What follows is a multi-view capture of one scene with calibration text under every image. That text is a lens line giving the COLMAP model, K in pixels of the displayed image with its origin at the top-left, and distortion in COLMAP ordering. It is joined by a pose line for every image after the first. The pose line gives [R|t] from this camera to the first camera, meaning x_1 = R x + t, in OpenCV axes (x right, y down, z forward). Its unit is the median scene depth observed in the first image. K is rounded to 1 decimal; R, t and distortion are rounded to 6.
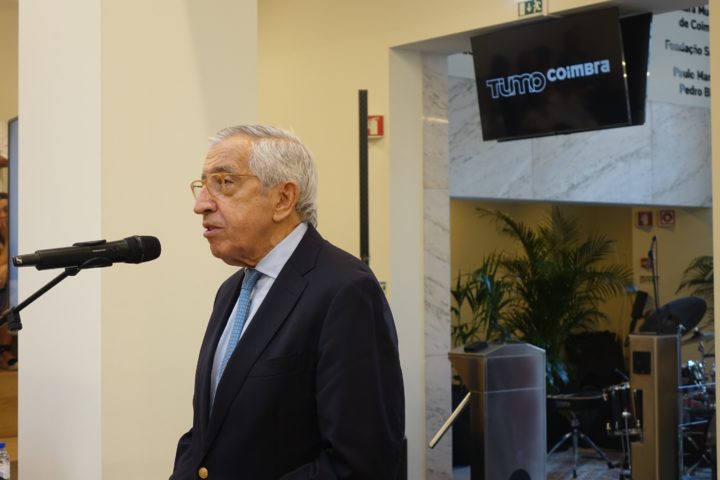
lens RADIAL K [[1252.1, 0, 360.0], [0, 1252.1, 240.0], [0, 0, 1]] dist [-0.000992, -0.017185]
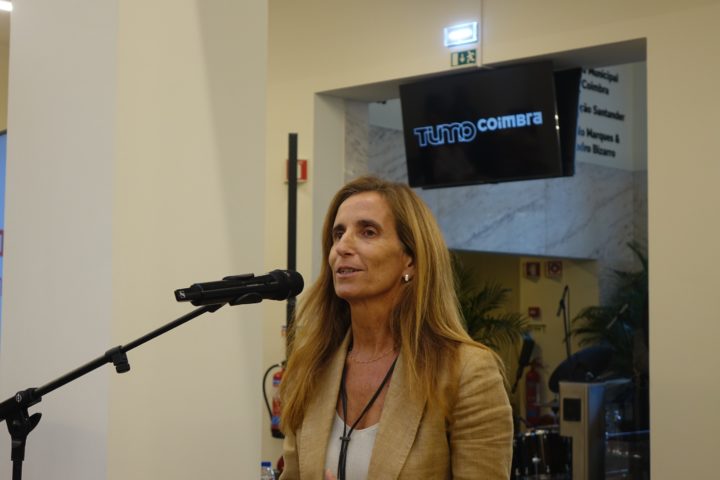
lens RADIAL K [[1209.7, 0, 360.0], [0, 1209.7, 240.0], [0, 0, 1]] dist [-0.018264, 0.012966]
pose [[0.992105, 0.024165, 0.123062, -0.060320], [-0.019424, 0.999027, -0.039585, 0.002160], [-0.123899, 0.036883, 0.991609, 0.039605]]
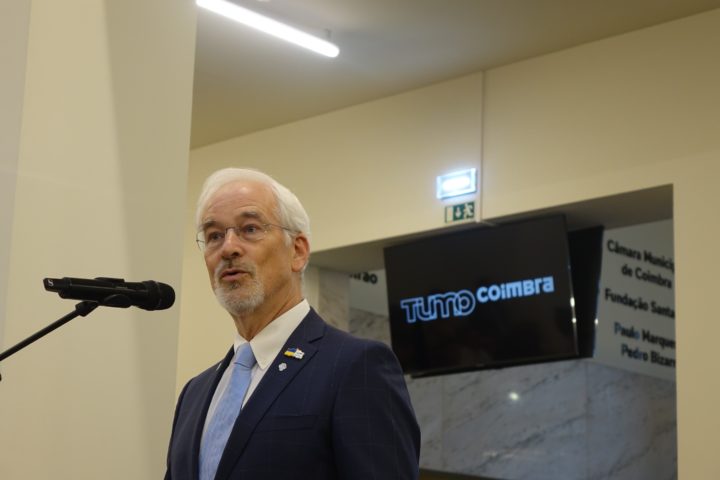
lens RADIAL K [[1665.8, 0, 360.0], [0, 1665.8, 240.0], [0, 0, 1]] dist [-0.028127, 0.077328]
pose [[0.992820, 0.063163, 0.101587, -0.038234], [-0.040638, 0.976815, -0.210191, 0.062973], [-0.112508, 0.204554, 0.972368, -0.060326]]
